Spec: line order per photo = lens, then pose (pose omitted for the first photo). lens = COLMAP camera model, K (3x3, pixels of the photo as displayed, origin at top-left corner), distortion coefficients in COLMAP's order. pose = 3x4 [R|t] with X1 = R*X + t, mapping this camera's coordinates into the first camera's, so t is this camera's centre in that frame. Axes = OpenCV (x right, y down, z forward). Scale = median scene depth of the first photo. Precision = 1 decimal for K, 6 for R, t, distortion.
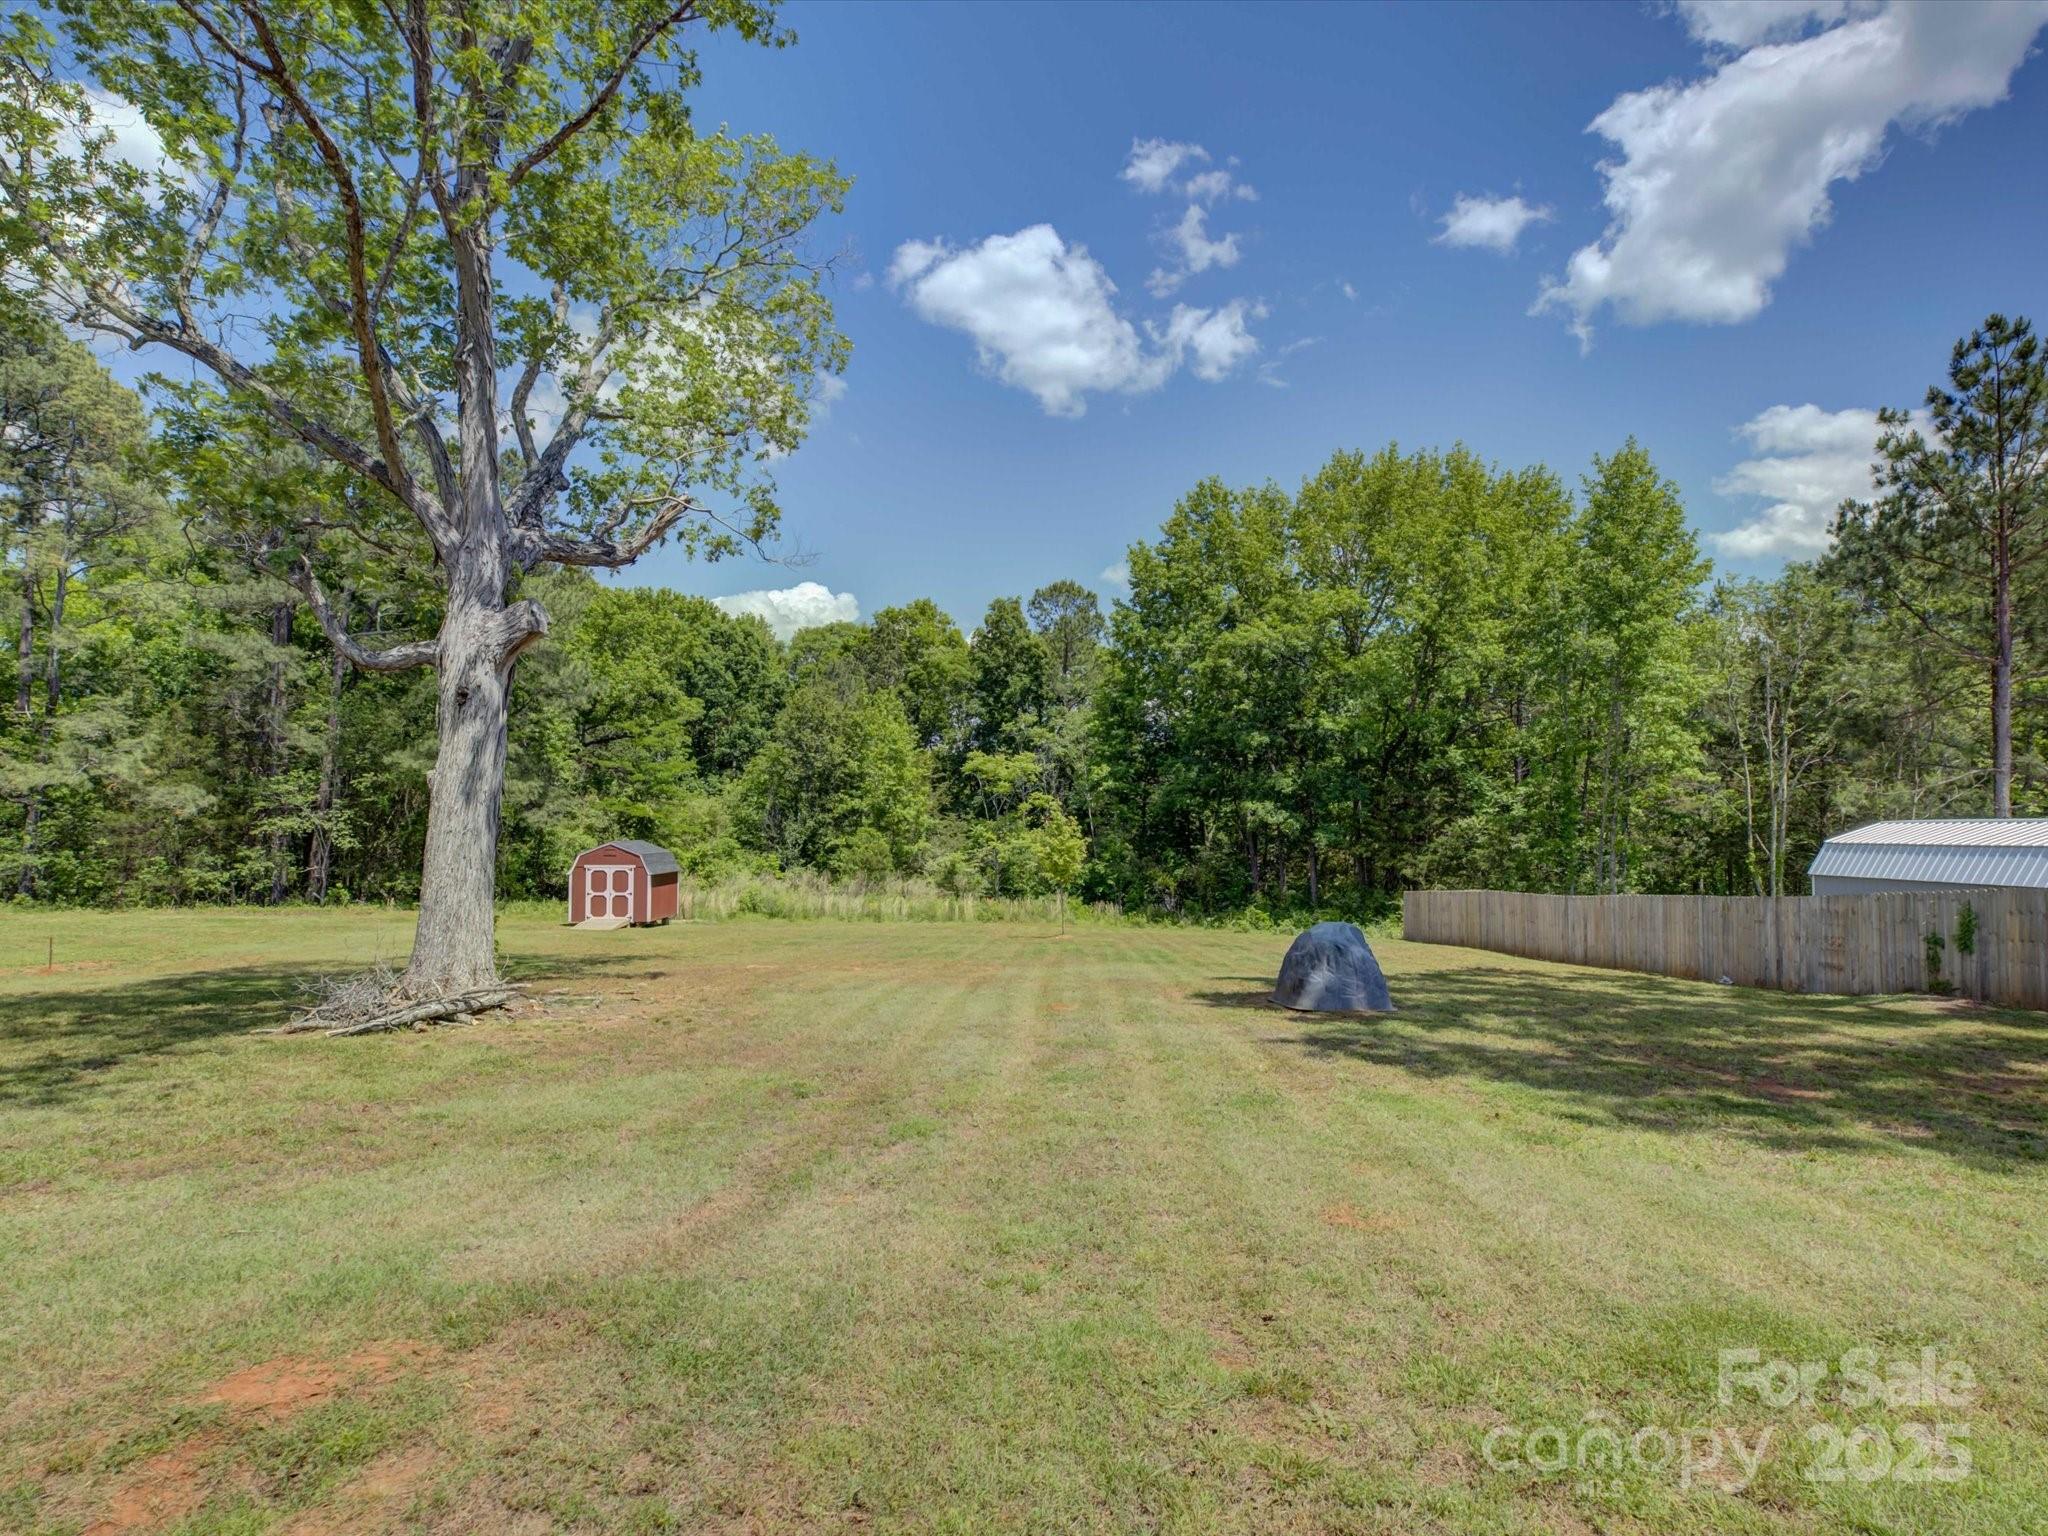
lens RADIAL K [[1055.4, 0, 1014.6], [0, 1055.4, 769.8], [0, 0, 1]] dist [-0.000878, 0.000721]
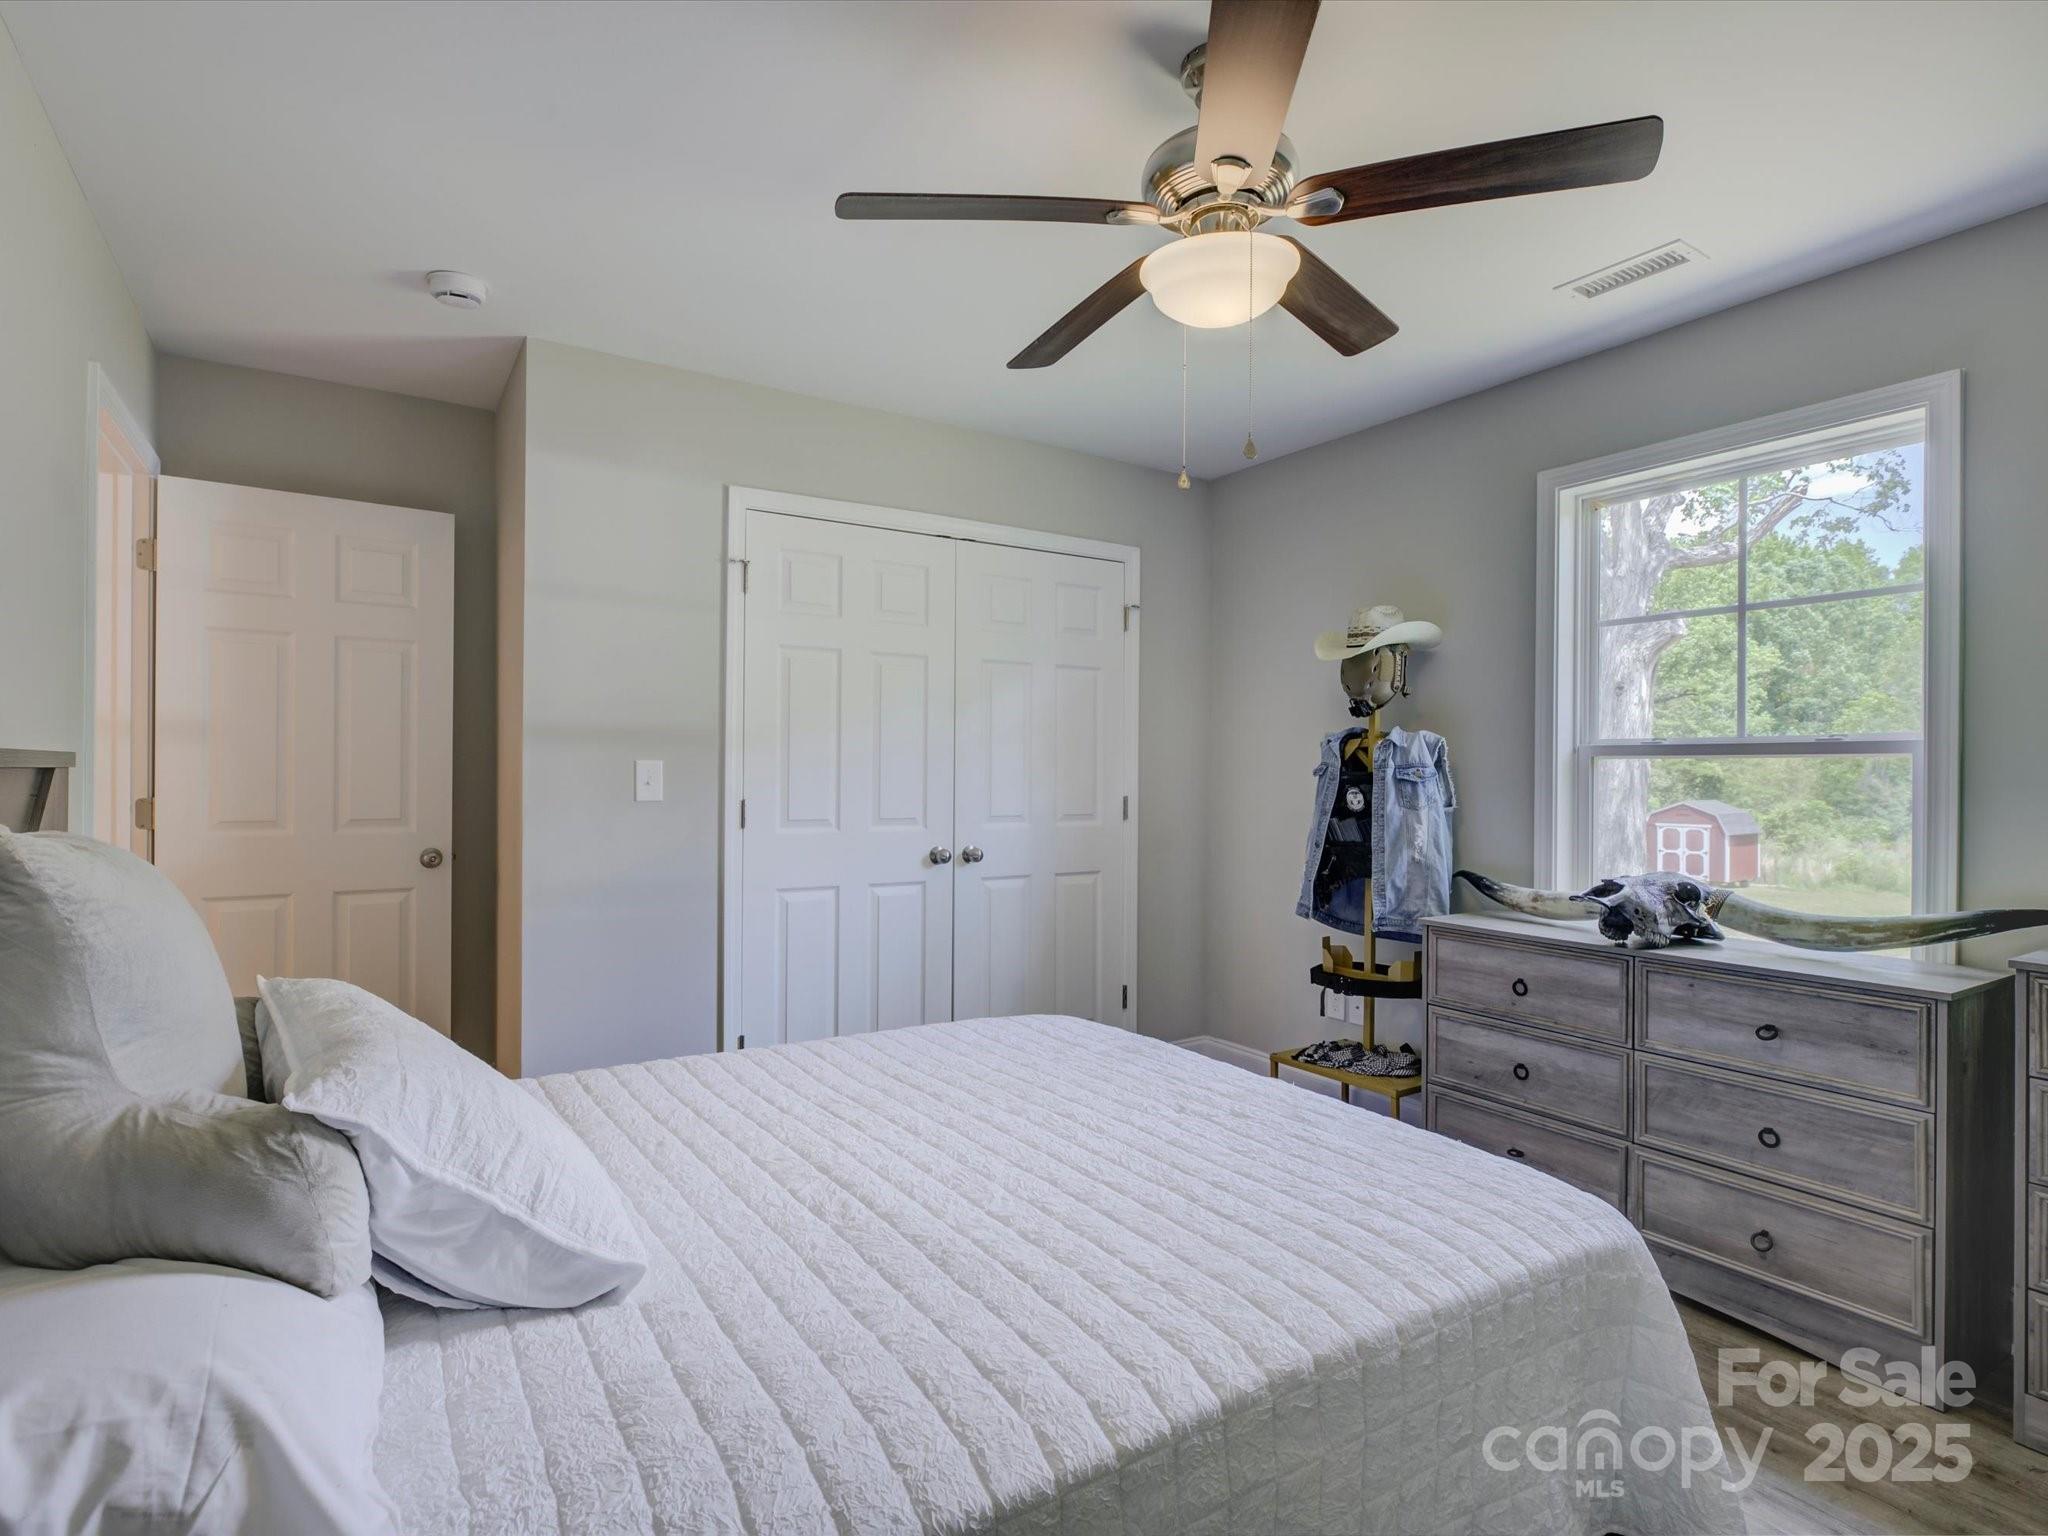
lens RADIAL K [[1073.3, 0, 1014.6], [0, 1073.3, 771.2], [0, 0, 1]] dist [-0.006384, -0.000071]
pose [[0.623482, -0.008580, -0.781791, 0.014408], [0.040925, 0.998927, 0.021676, -0.006800], [0.780766, -0.045509, 0.623164, -0.103836]]
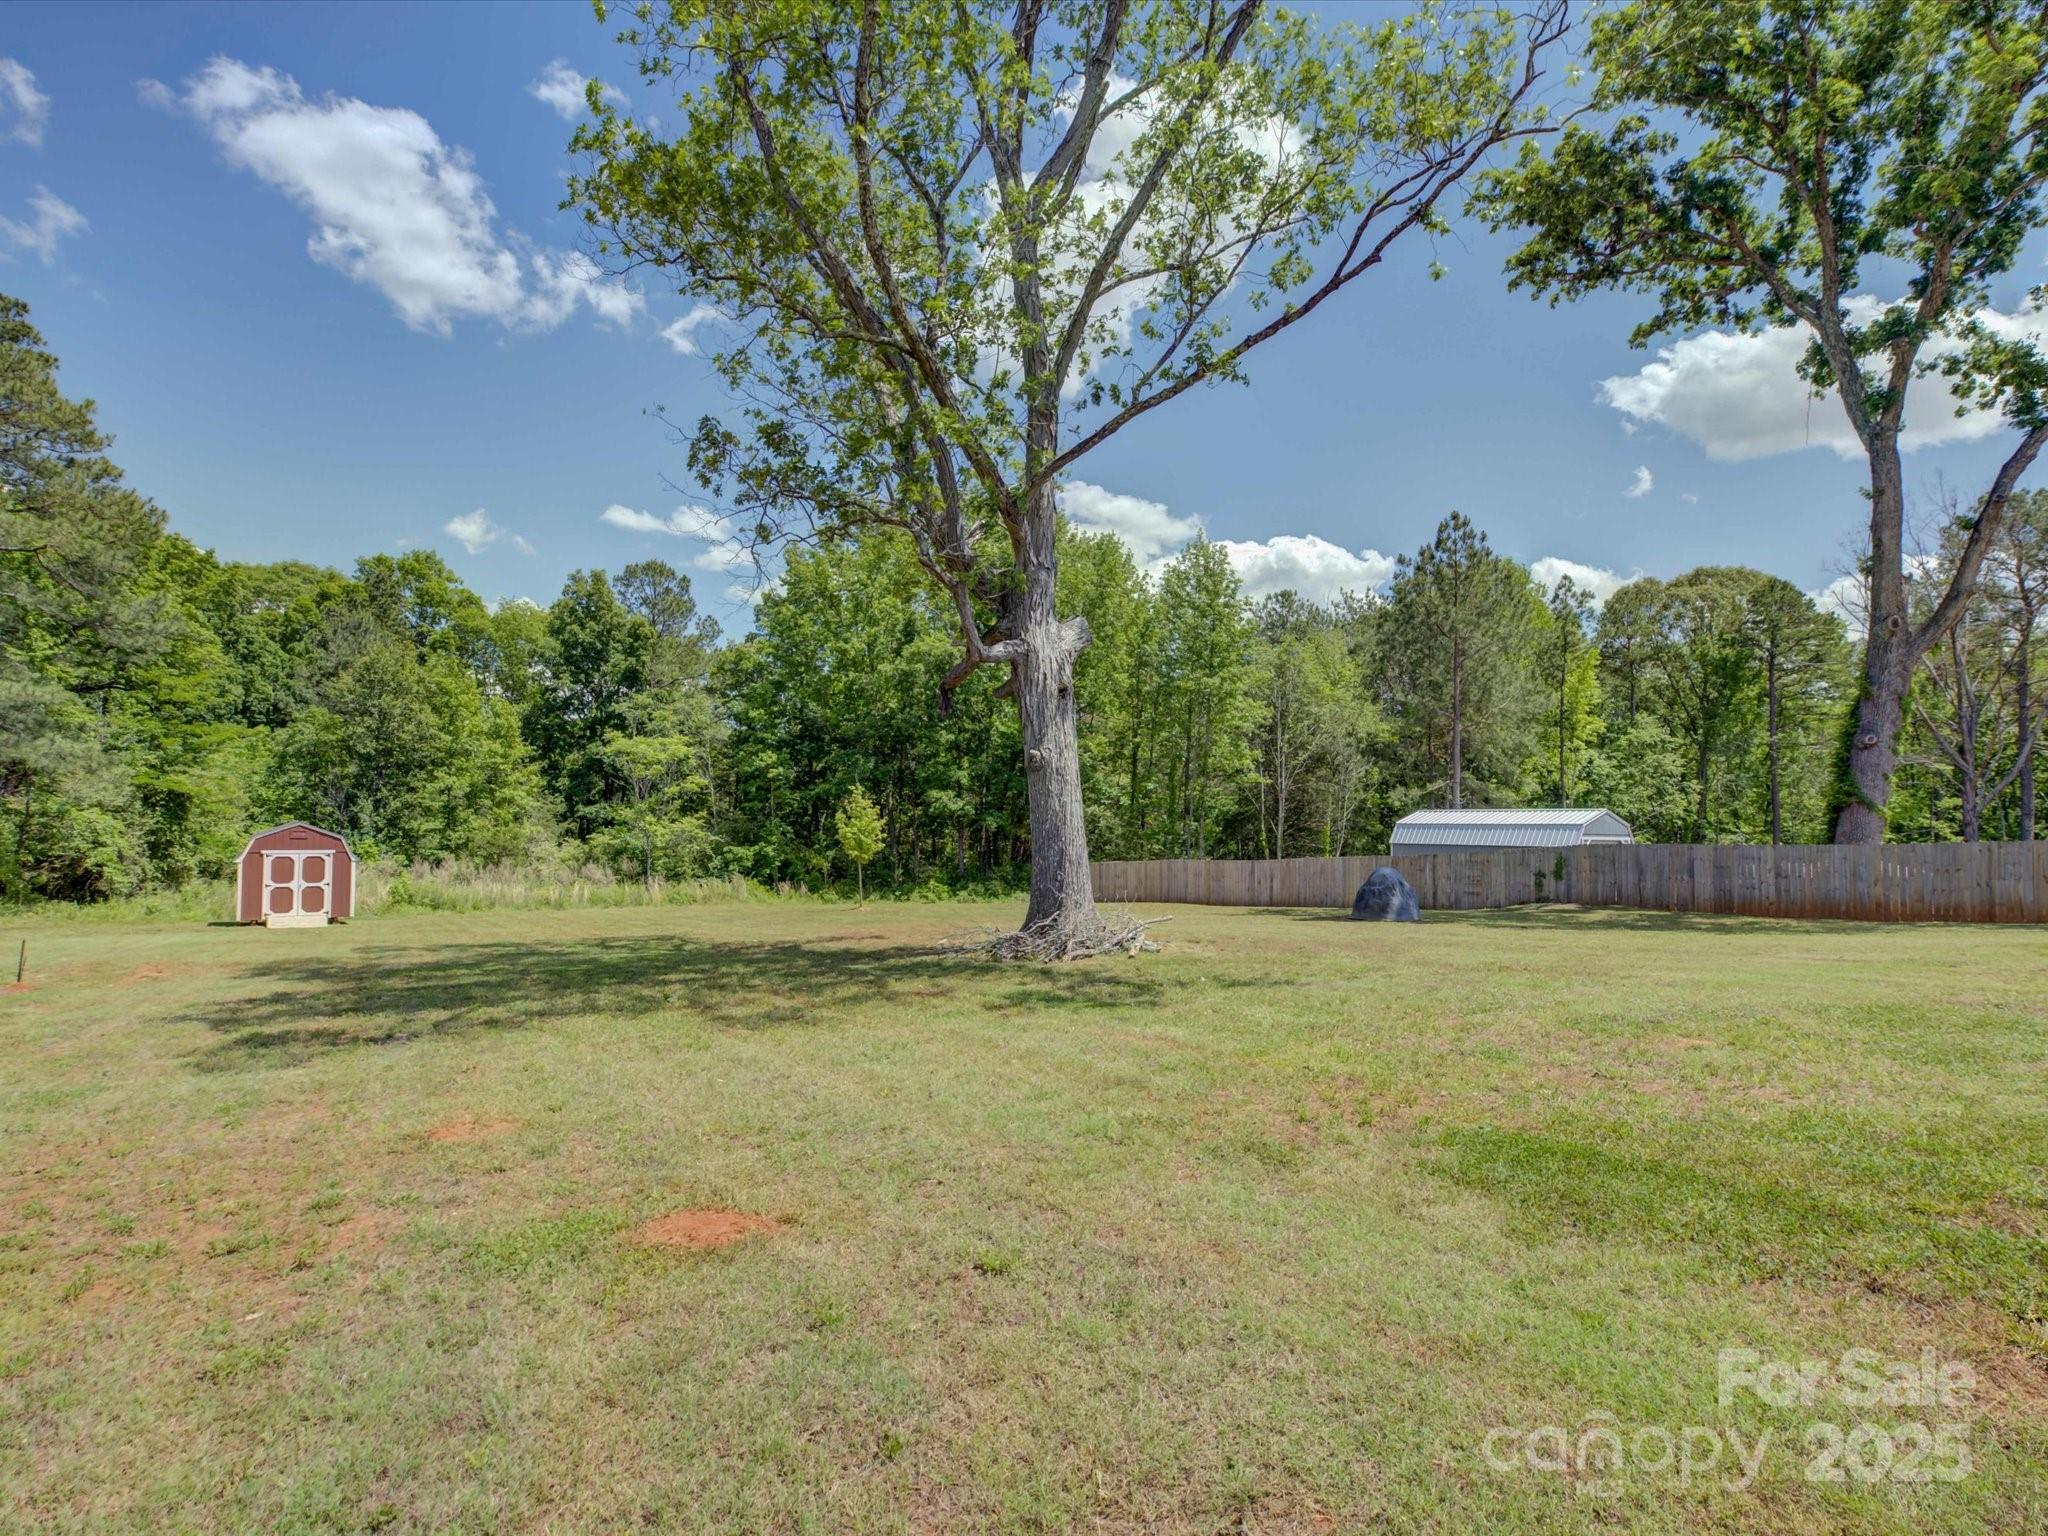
lens RADIAL K [[1069.2, 0, 1016.7], [0, 1069.2, 783.2], [0, 0, 1]] dist [-0.001888, -0.000343]
pose [[0.817854, 0.025892, 0.574842, -0.318069], [-0.039187, 0.999174, 0.010749, 0.005481], [-0.574089, -0.031317, 0.818193, -0.002308]]
